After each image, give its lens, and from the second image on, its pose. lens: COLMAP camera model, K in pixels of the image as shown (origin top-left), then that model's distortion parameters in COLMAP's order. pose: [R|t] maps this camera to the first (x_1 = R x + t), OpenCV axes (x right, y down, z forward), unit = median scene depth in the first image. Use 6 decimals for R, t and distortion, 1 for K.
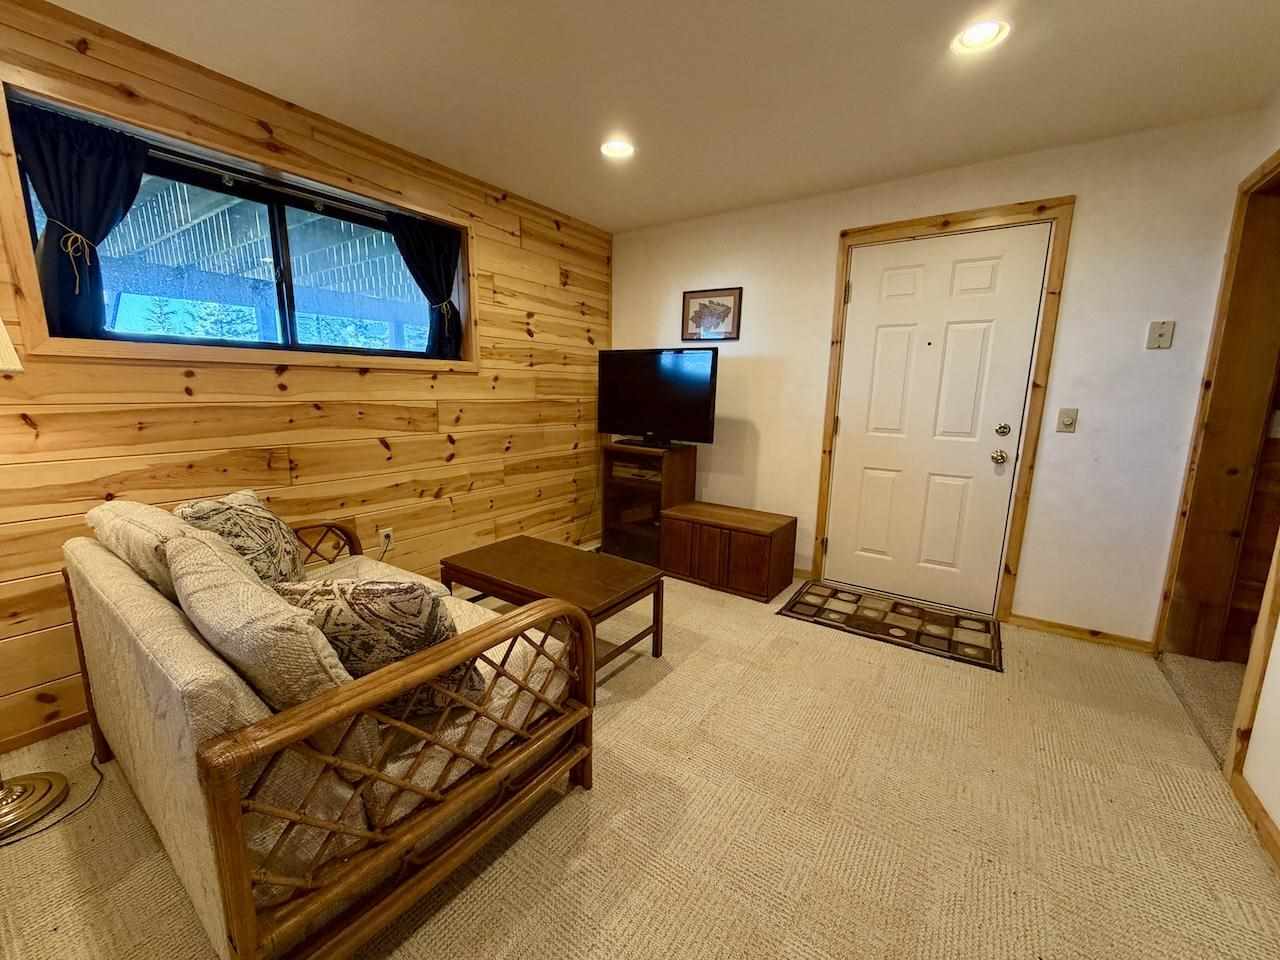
lens RADIAL K [[509.6, 0, 636.7], [0, 509.6, 480.3], [0, 0, 1]] dist [0.001605, 0.000053]
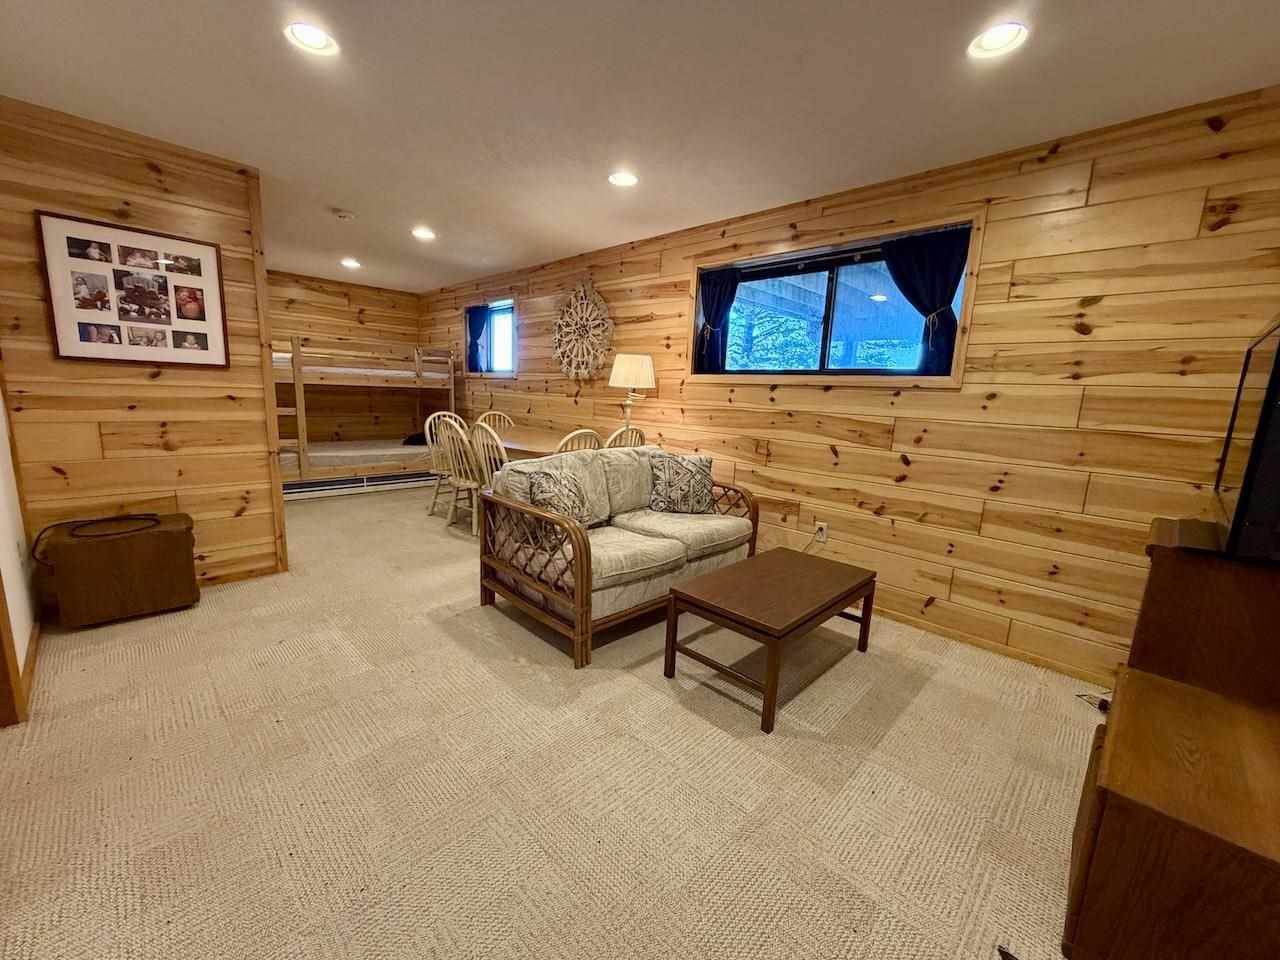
lens RADIAL K [[509.6, 0, 633.7], [0, 509.6, 481.1], [0, 0, 1]] dist [0.001605, 0.000053]
pose [[-0.163969, 0.147892, -0.975317, 0.660581], [-0.221192, 0.958011, 0.182454, -0.106570], [0.961347, 0.245649, -0.124371, 0.666367]]
